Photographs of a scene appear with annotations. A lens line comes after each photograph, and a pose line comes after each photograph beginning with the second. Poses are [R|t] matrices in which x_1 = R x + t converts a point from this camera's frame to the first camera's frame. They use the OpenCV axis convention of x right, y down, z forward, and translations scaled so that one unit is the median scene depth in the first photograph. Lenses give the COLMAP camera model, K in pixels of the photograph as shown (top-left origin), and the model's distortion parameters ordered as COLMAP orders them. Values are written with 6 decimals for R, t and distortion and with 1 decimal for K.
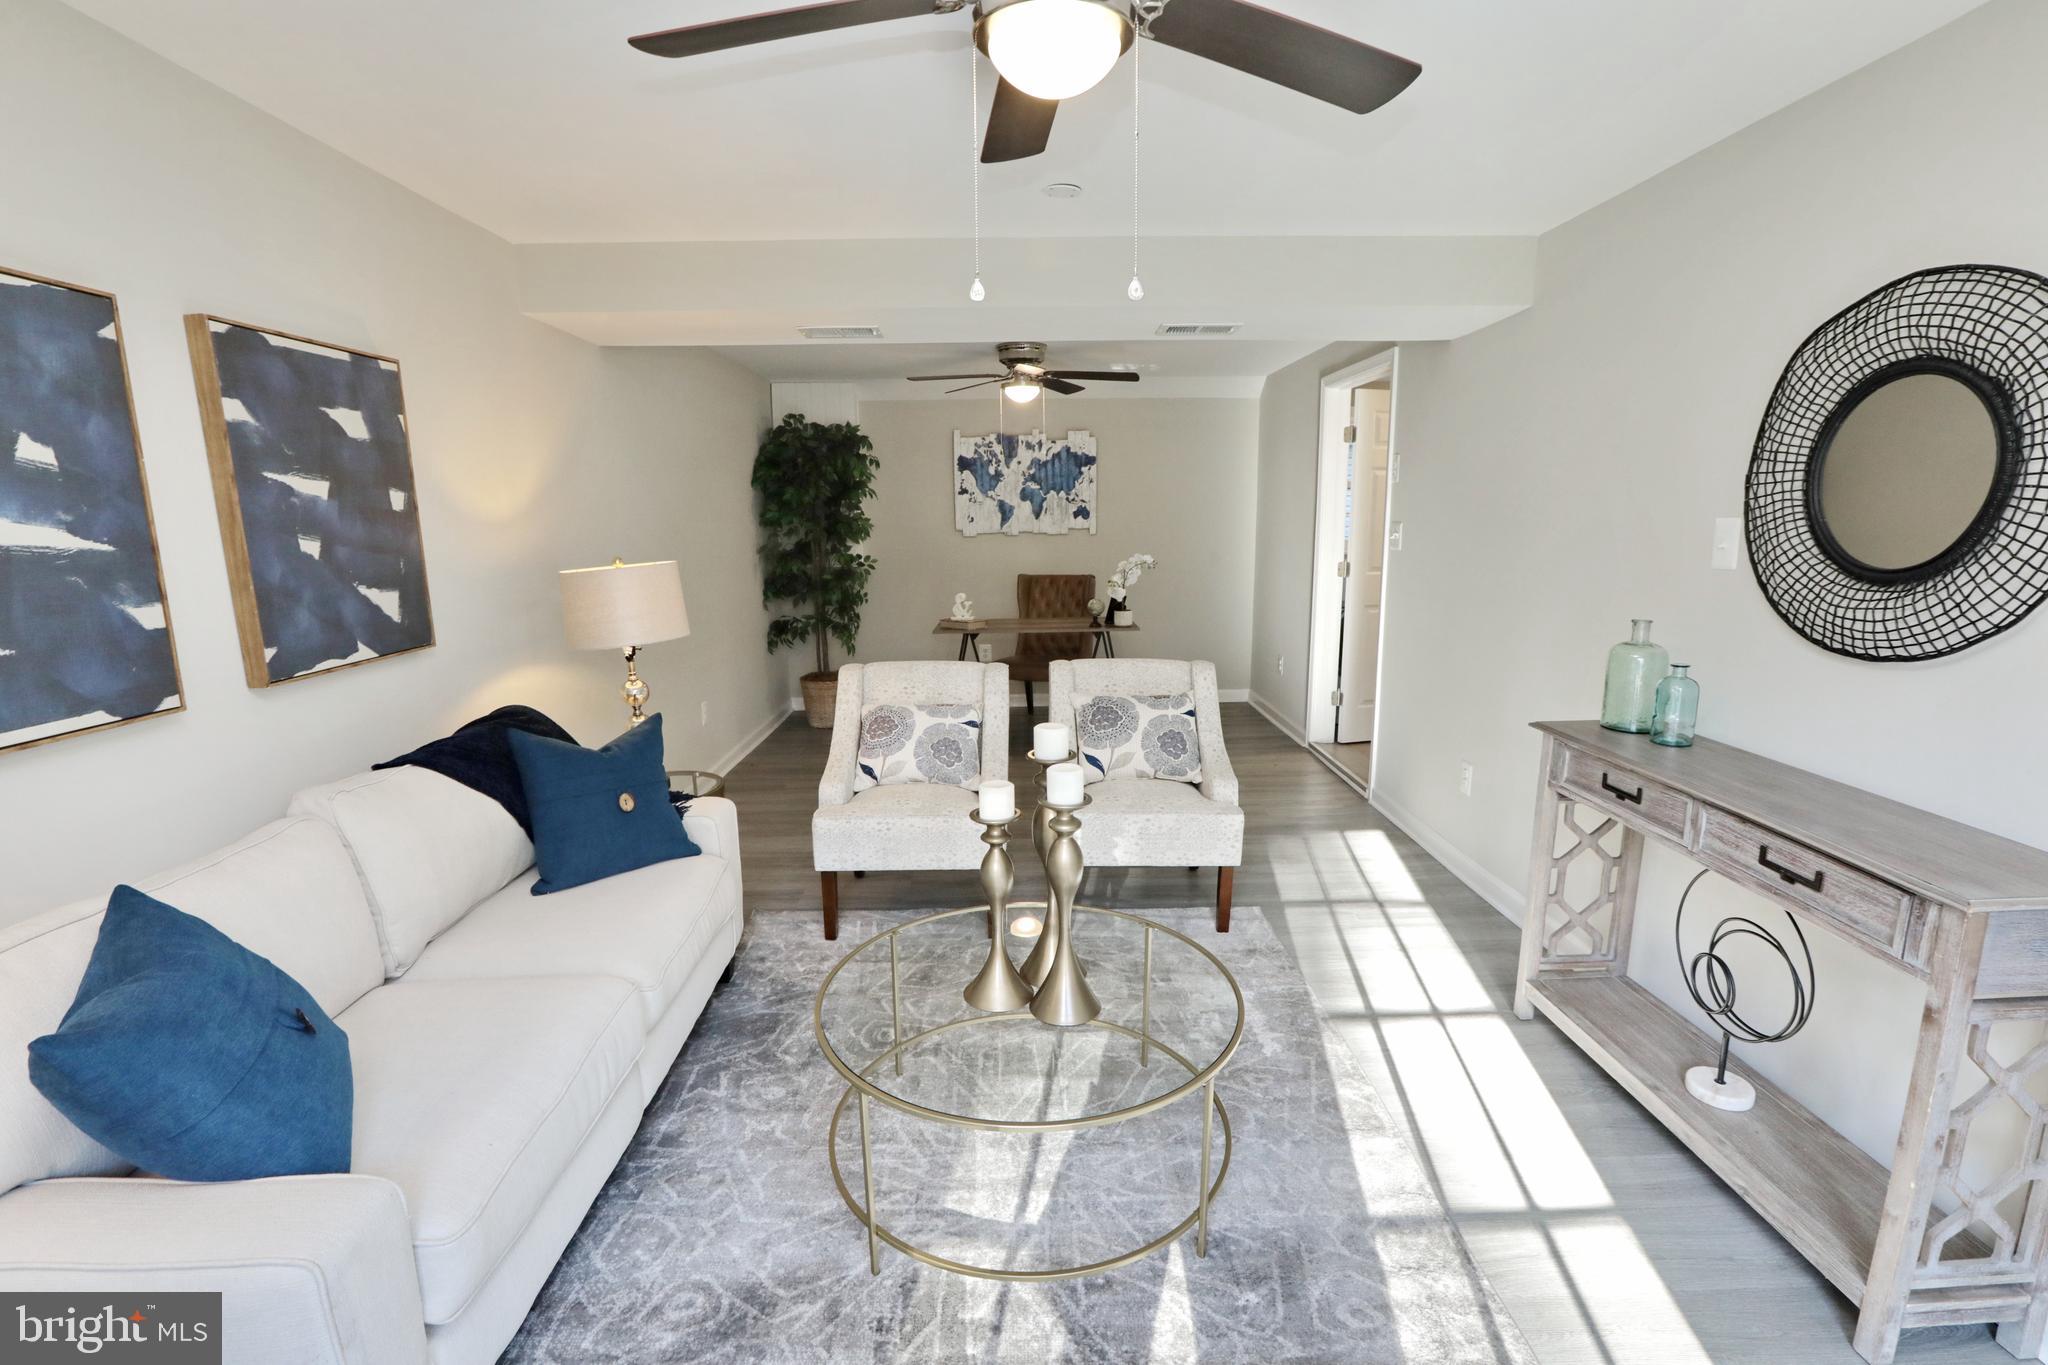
lens RADIAL K [[928.2, 0, 1024.0], [0, 928.2, 682.5], [0, 0, 1]] dist [-0.049839, 0.014177]
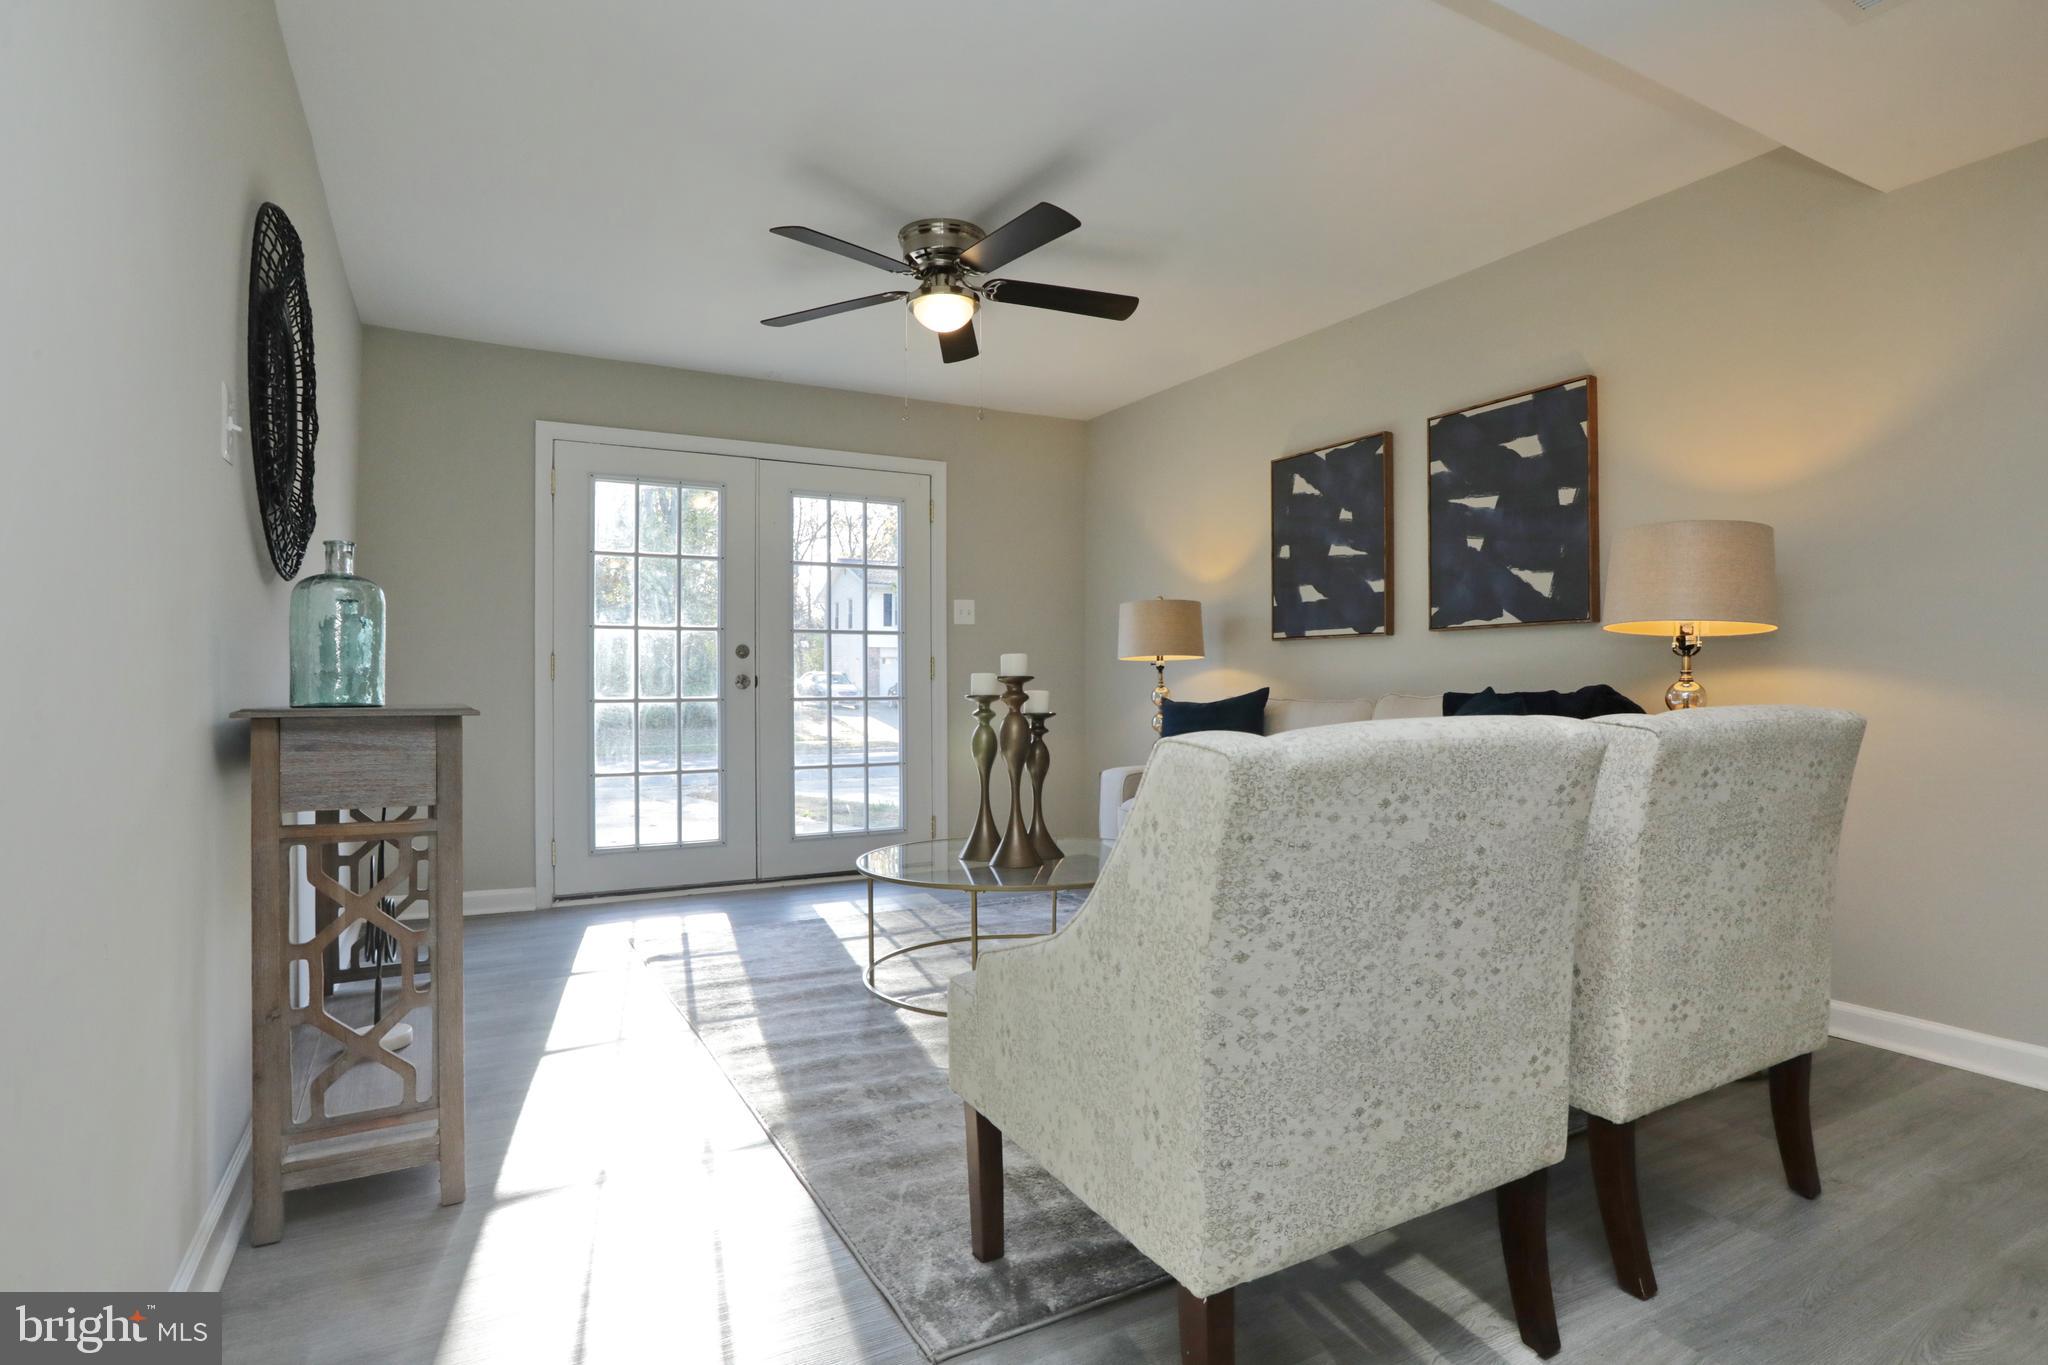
lens RADIAL K [[1052.3, 0, 1024.0], [0, 1052.3, 682.5], [0, 0, 1]] dist [-0.049672, 0.024614]
pose [[-0.876188, 0.012060, -0.481818, 0.600233], [-0.075100, 0.984060, 0.161200, -0.125624], [0.476082, 0.177426, -0.861316, 1.877489]]
